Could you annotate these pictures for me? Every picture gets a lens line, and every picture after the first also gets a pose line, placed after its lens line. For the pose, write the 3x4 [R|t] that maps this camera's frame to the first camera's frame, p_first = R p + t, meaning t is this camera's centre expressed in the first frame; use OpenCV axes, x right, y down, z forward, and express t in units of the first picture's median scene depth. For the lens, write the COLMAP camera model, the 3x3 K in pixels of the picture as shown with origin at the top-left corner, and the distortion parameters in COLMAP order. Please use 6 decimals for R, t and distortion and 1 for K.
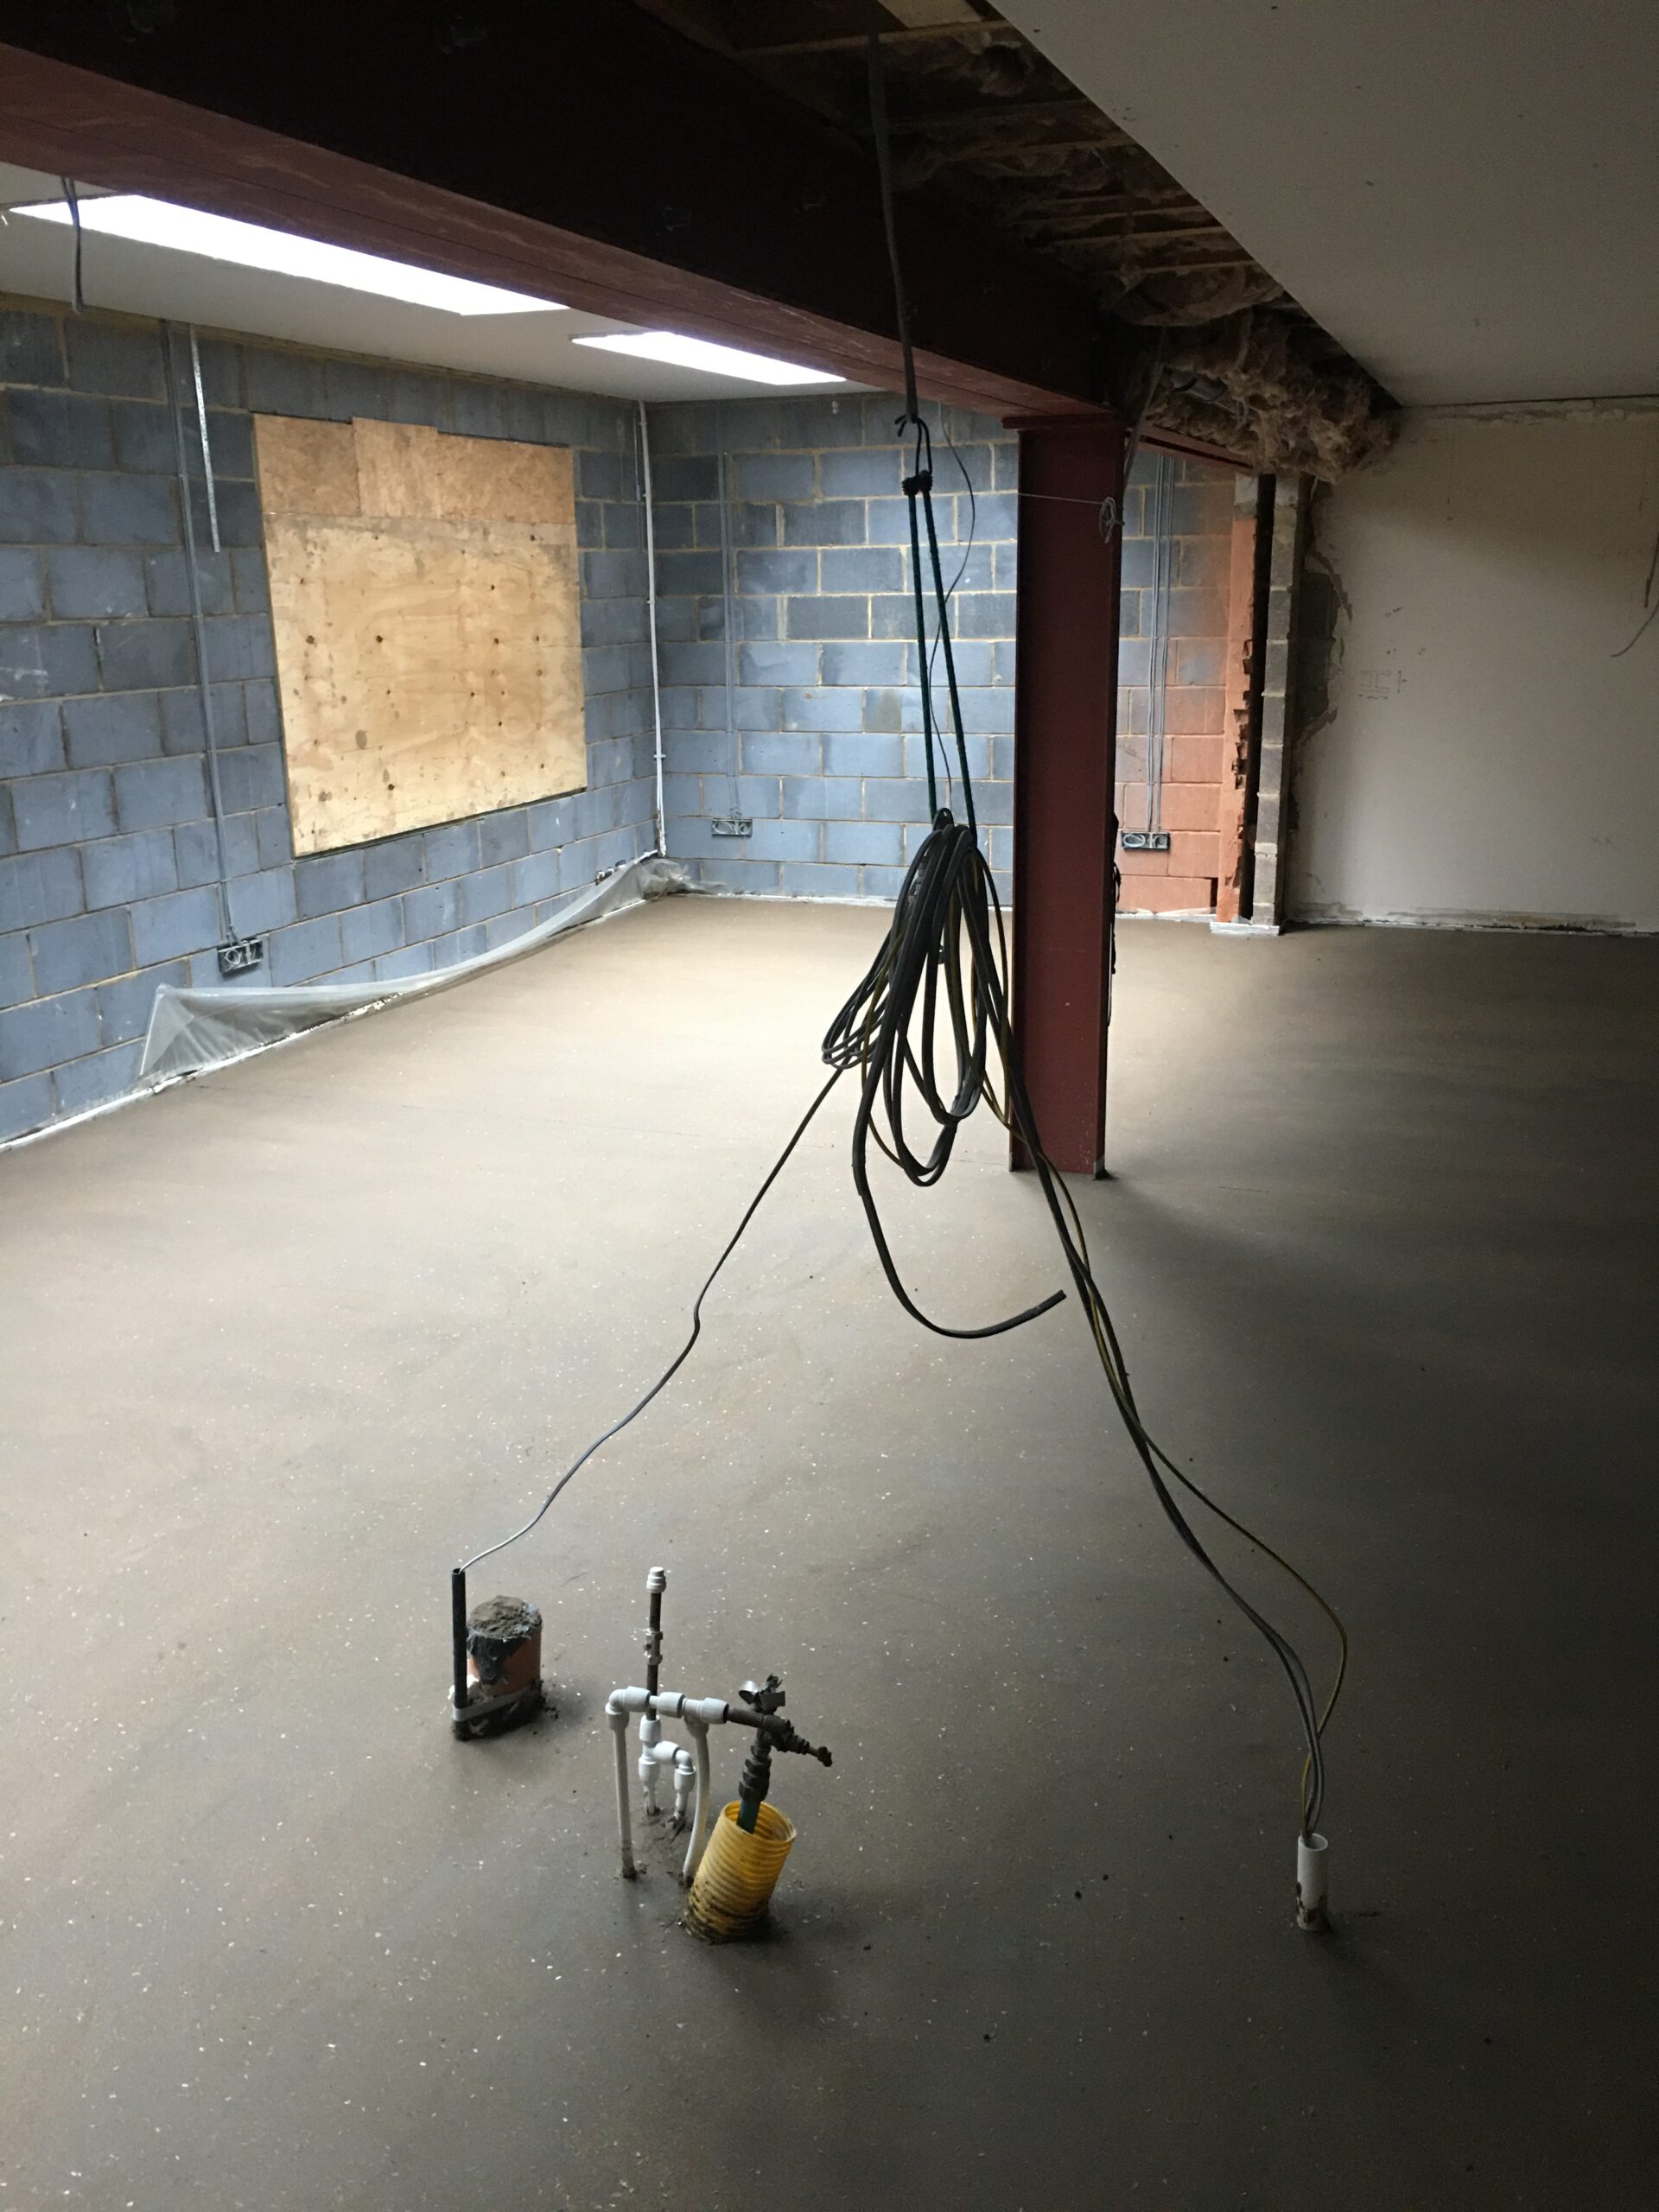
lens RADIAL K [[1867.7, 0, 829.5], [0, 1867.7, 1109.7], [0, 0, 1]] dist [0.067858, -0.098202]
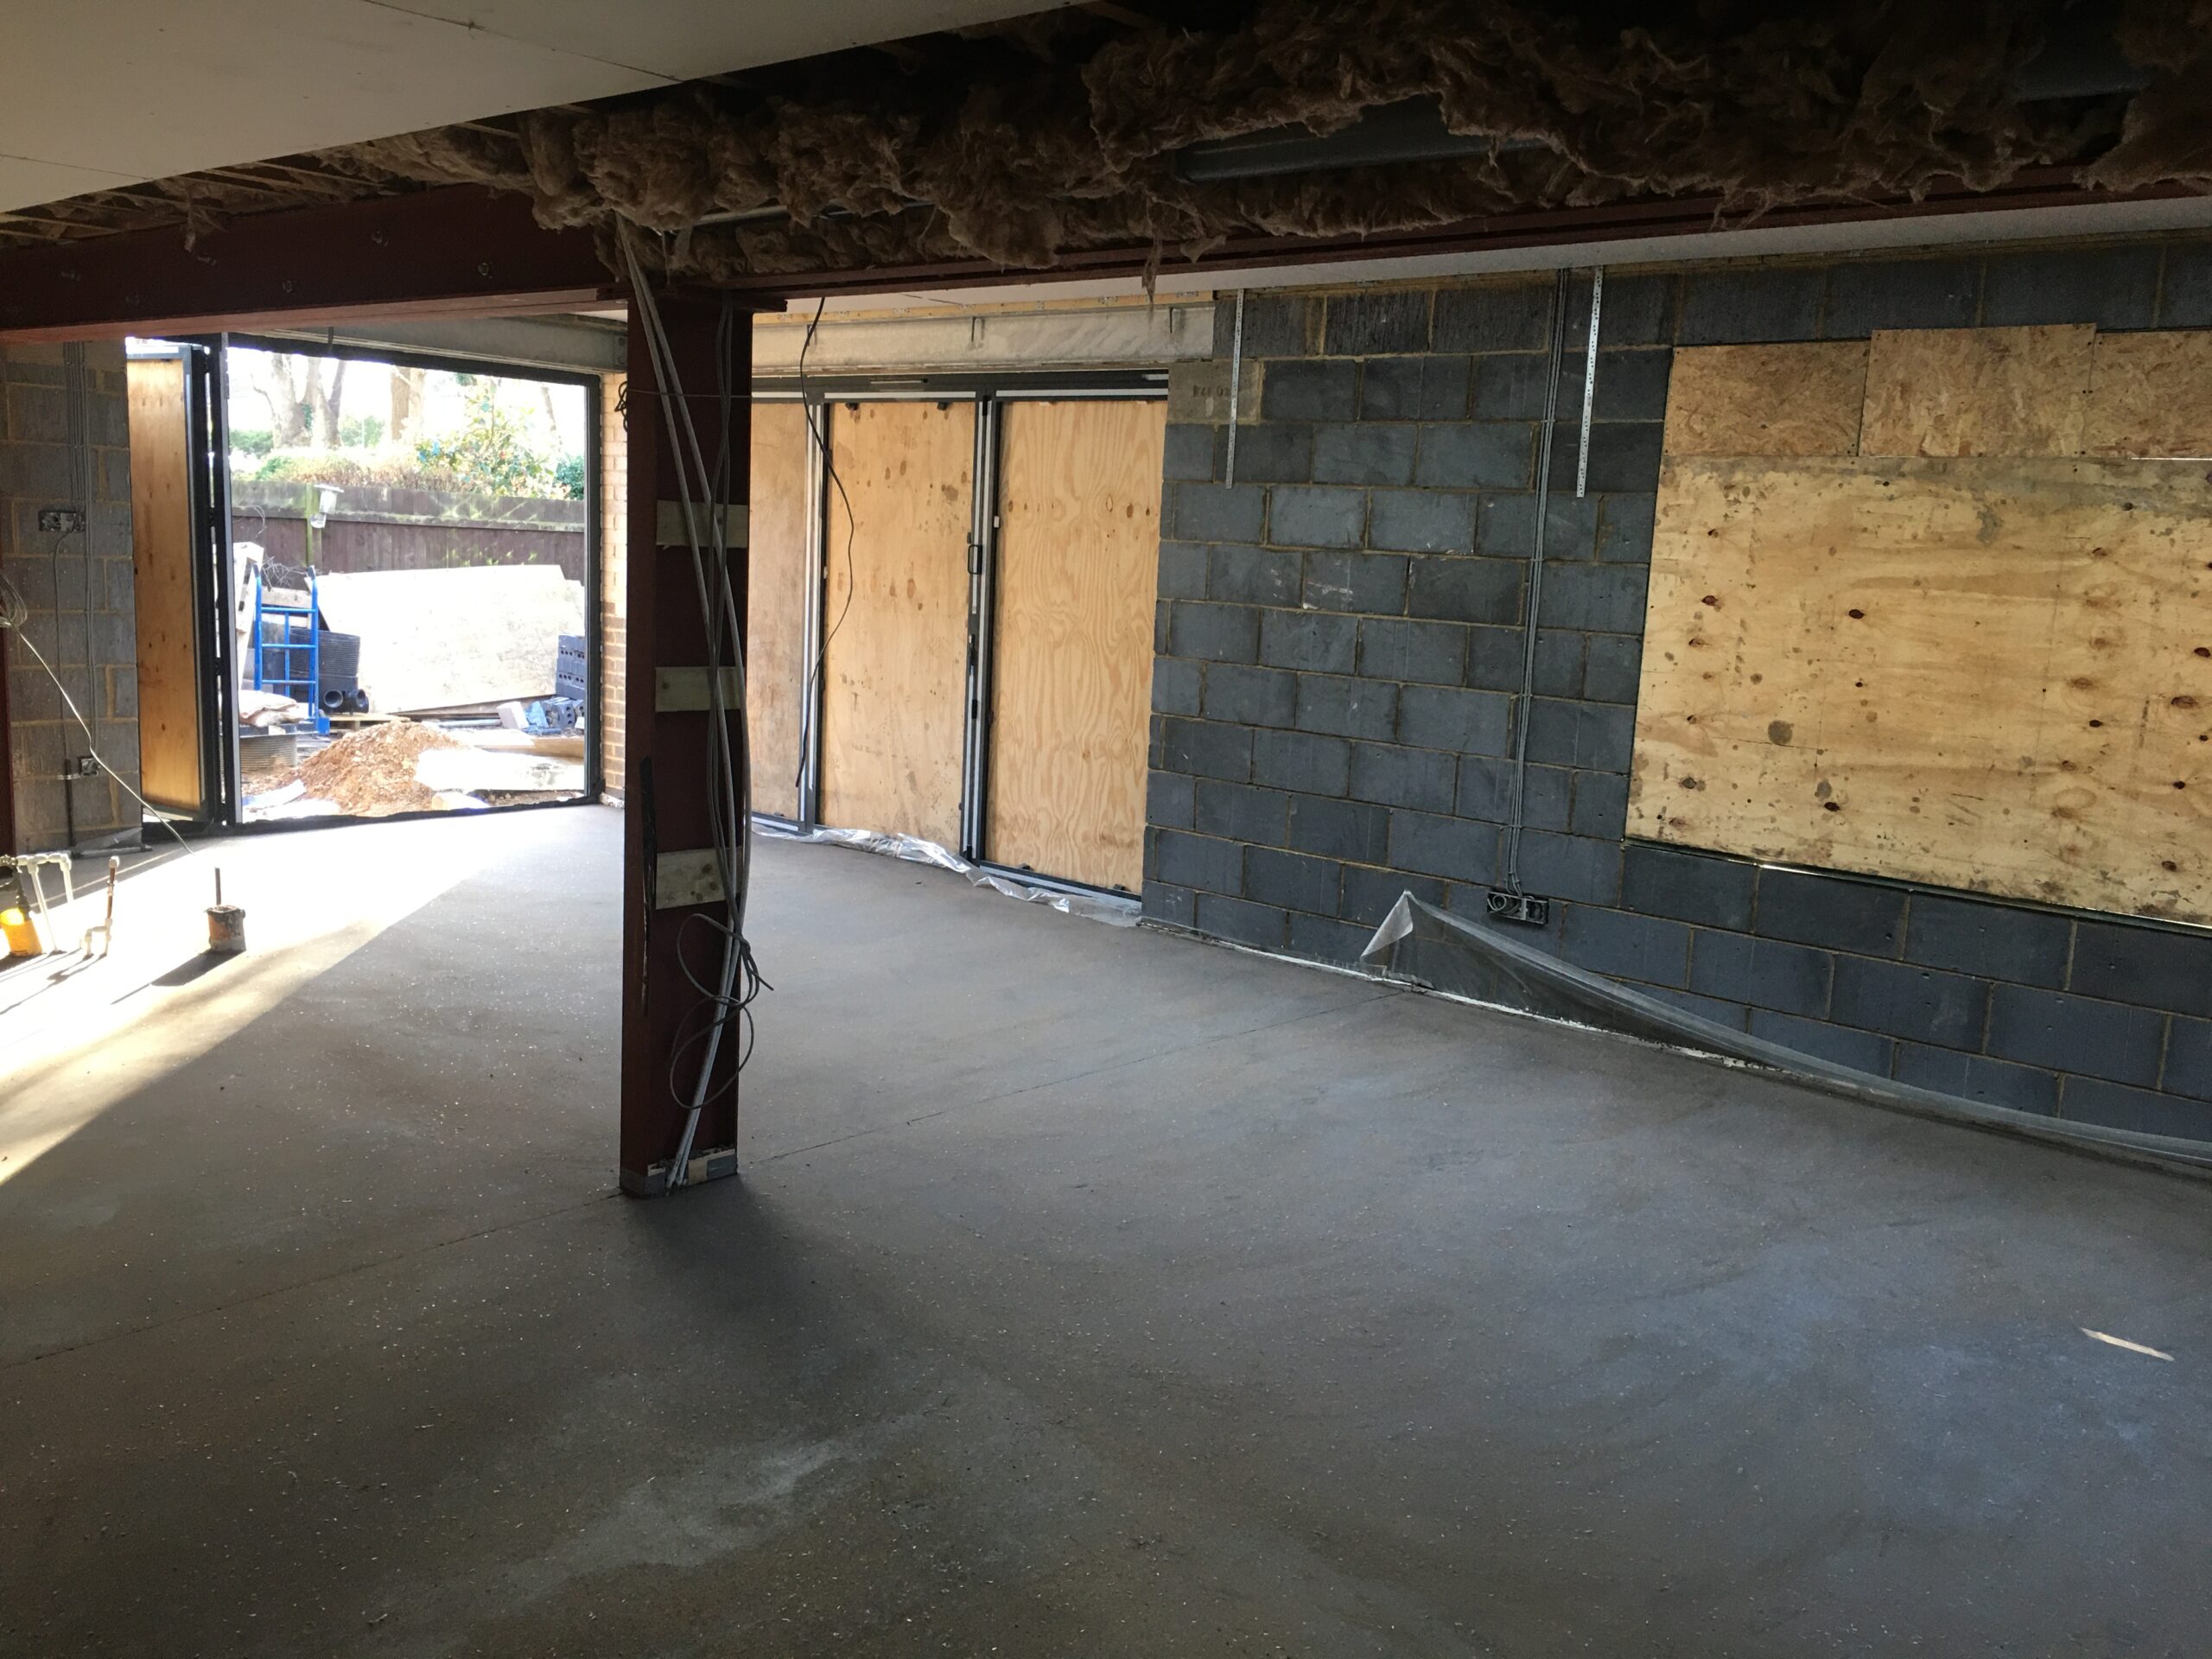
lens RADIAL K [[1867.7, 0, 1099.7], [0, 1867.7, 829.2], [0, 0, 1]] dist [0.067858, -0.098202]
pose [[-0.378226, 0.144984, -0.914289, 0.619844], [-0.296696, 0.916571, 0.268084, -0.305666], [0.876879, 0.372662, -0.303655, 1.072849]]
